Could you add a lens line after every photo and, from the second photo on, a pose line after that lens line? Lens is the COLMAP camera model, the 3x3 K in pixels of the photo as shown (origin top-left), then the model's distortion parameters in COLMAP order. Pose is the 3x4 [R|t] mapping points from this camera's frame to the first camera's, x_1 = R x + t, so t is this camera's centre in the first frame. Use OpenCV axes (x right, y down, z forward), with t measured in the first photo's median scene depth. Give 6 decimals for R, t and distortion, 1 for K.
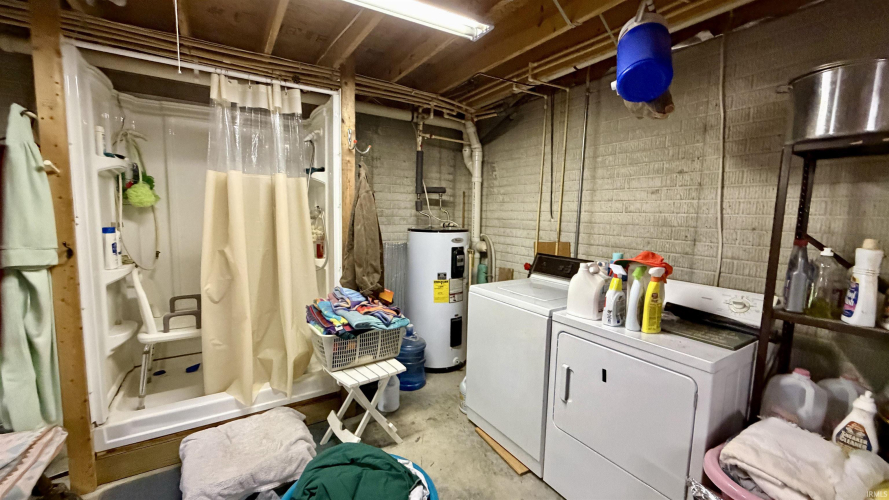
lens RADIAL K [[357.5, 0, 441.8], [0, 357.5, 250.2], [0, 0, 1]] dist [0.002245, 0.000254]
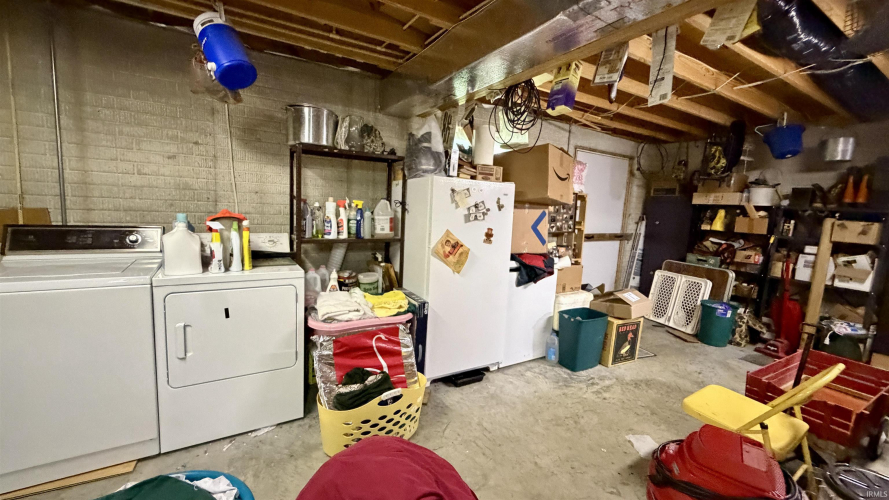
lens RADIAL K [[357.5, 0, 442.5], [0, 357.5, 249.4], [0, 0, 1]] dist [0.002245, 0.000254]
pose [[0.007922, -0.146977, 0.989108, -0.565940], [0.055671, 0.987670, 0.146317, 0.000488], [-0.998418, 0.053905, 0.016006, 0.192951]]
